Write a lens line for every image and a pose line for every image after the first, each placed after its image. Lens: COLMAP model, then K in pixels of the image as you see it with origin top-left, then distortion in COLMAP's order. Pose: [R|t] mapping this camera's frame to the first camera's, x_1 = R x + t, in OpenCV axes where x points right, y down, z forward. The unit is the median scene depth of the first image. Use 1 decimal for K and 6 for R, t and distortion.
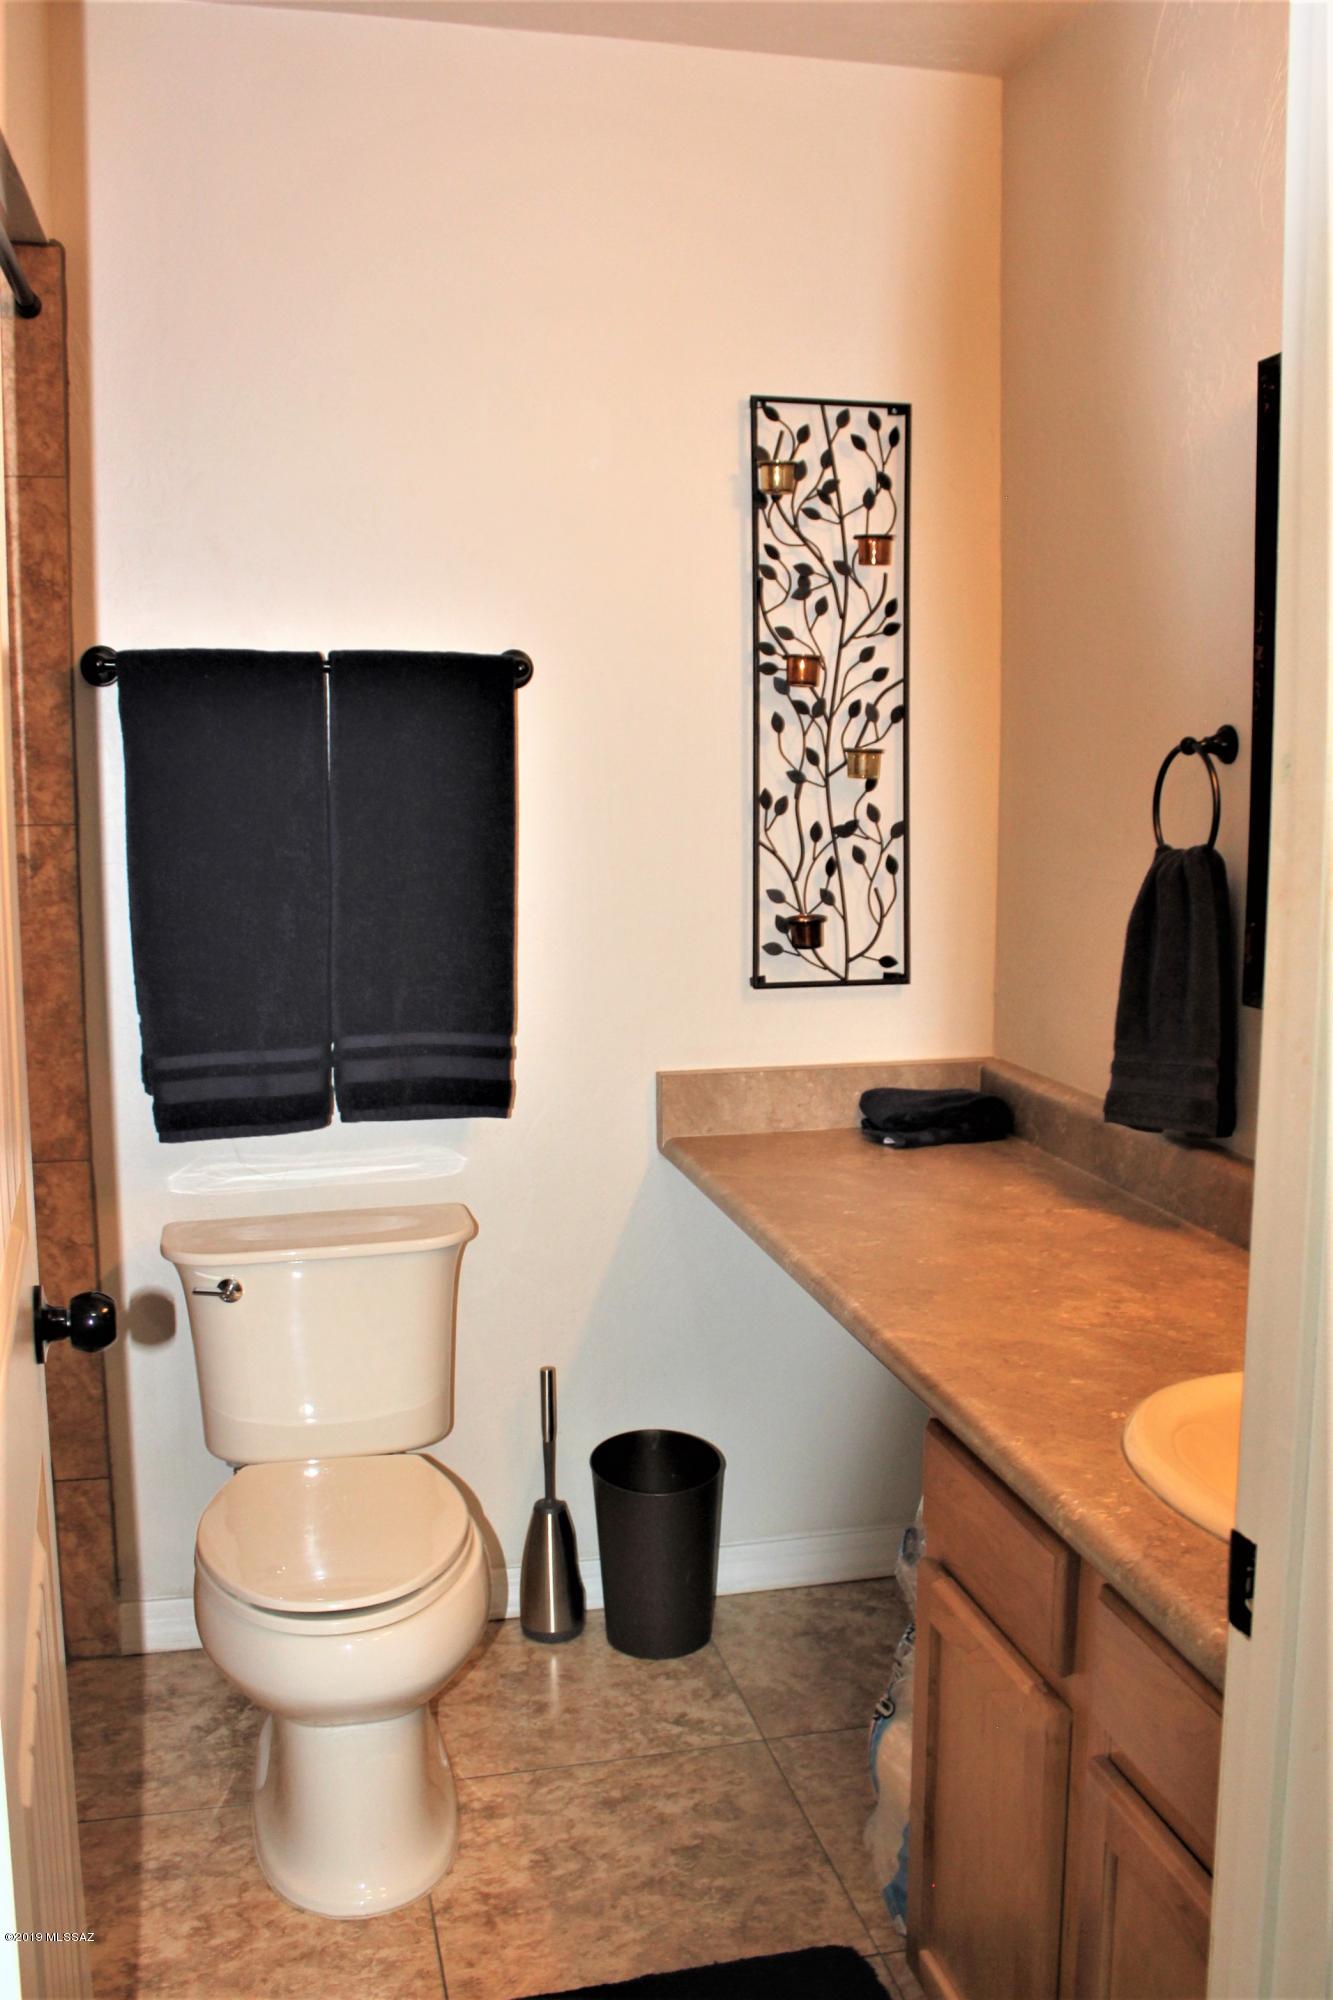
lens RADIAL K [[1671.3, 0, 666.5], [0, 1671.3, 1000.0], [0, 0, 1]] dist [-0.170109, 0.151916]
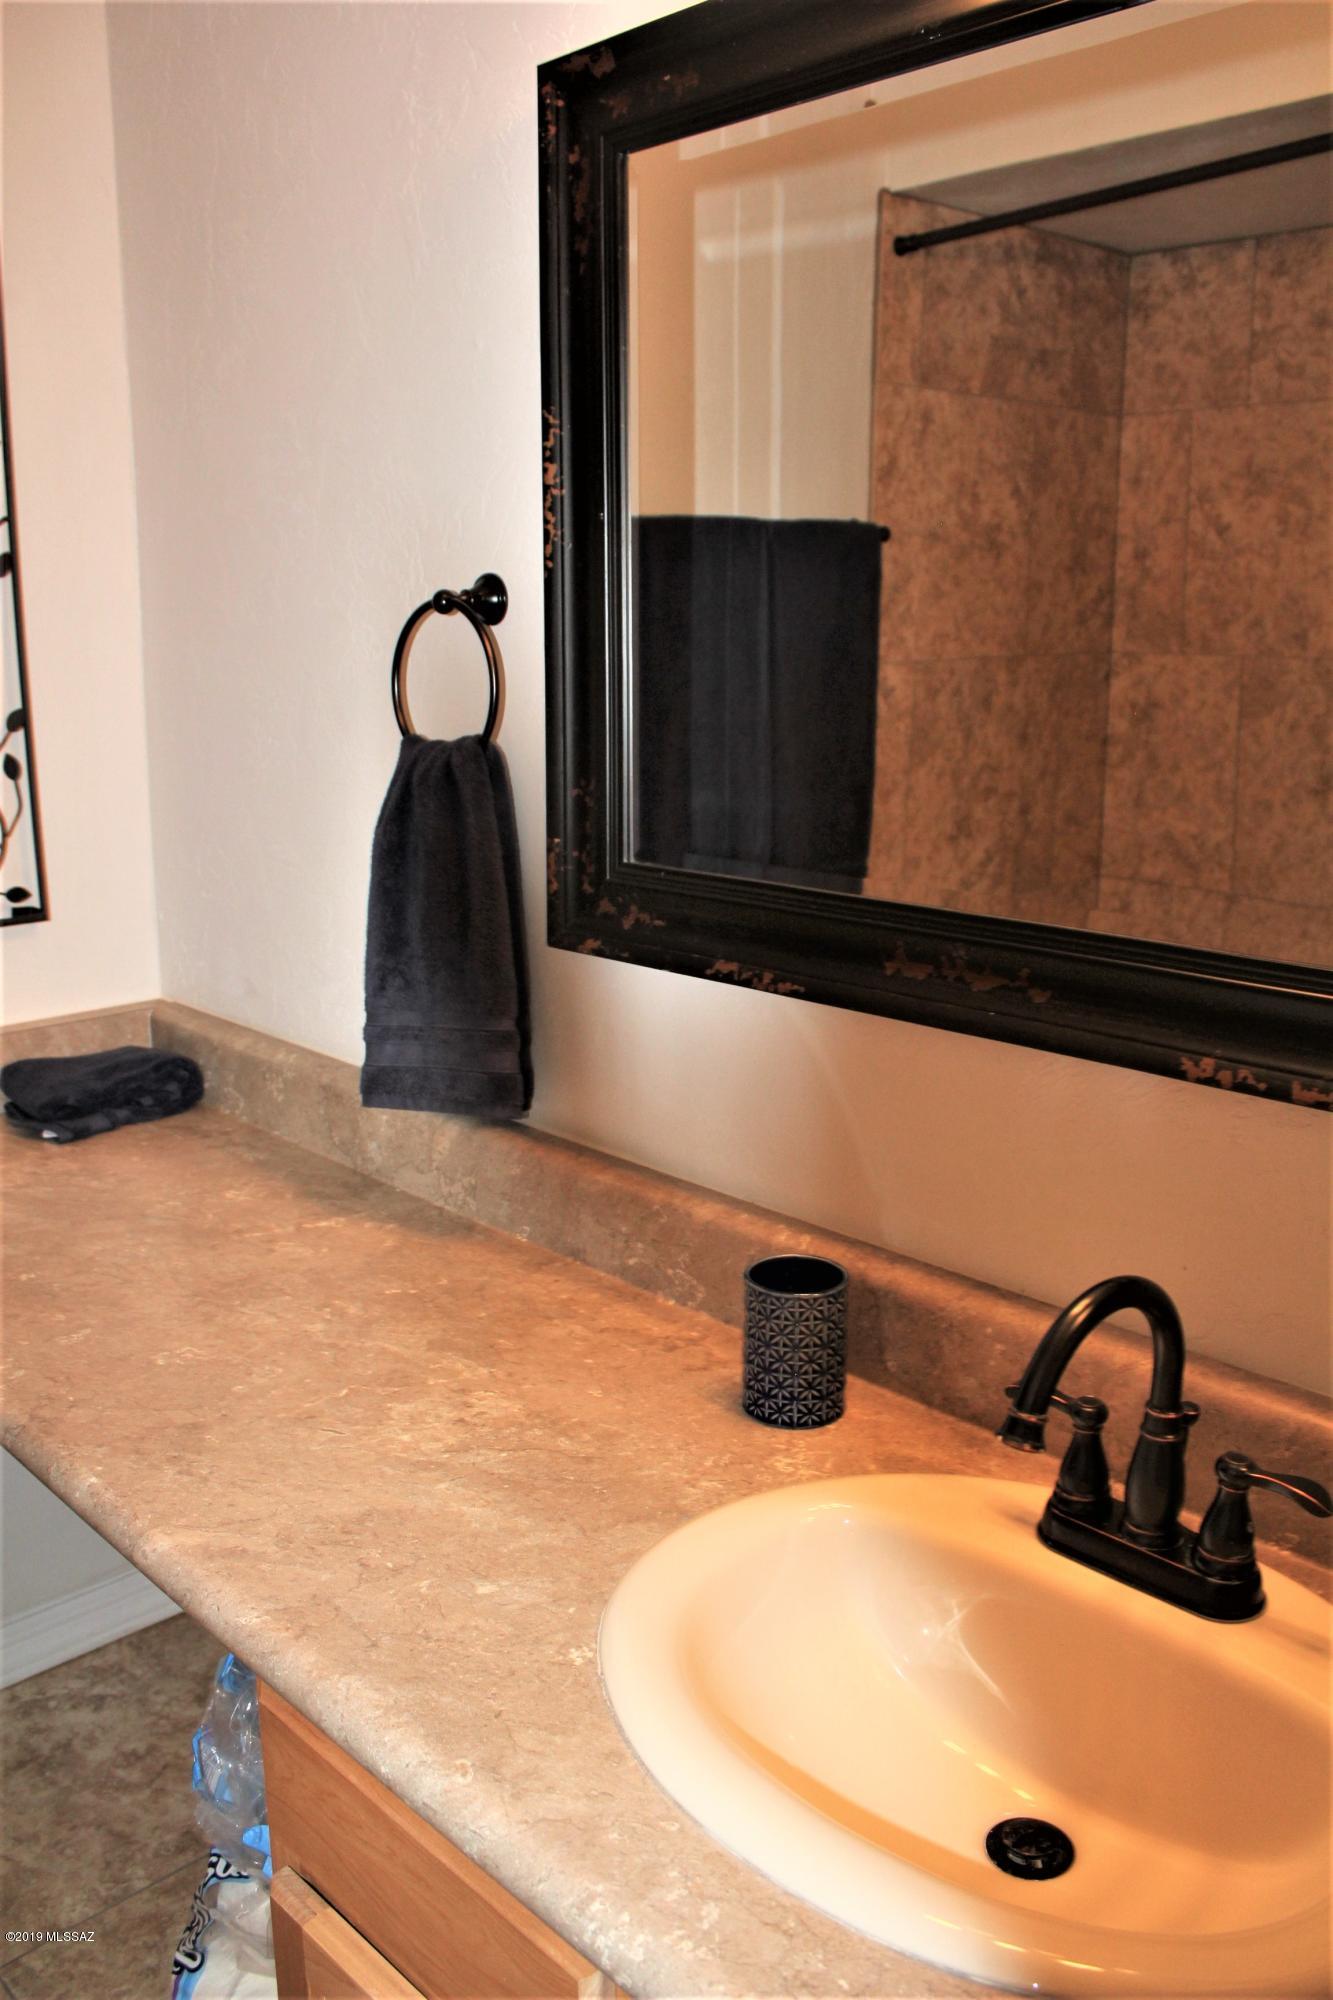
lens RADIAL K [[1671.3, 0, 666.5], [0, 1671.3, 1000.0], [0, 0, 1]] dist [-0.170109, 0.151916]
pose [[0.855113, -0.112515, 0.506086, 0.004484], [0.069382, 0.992221, 0.103362, -0.043417], [-0.513779, -0.053272, 0.856267, 0.280270]]
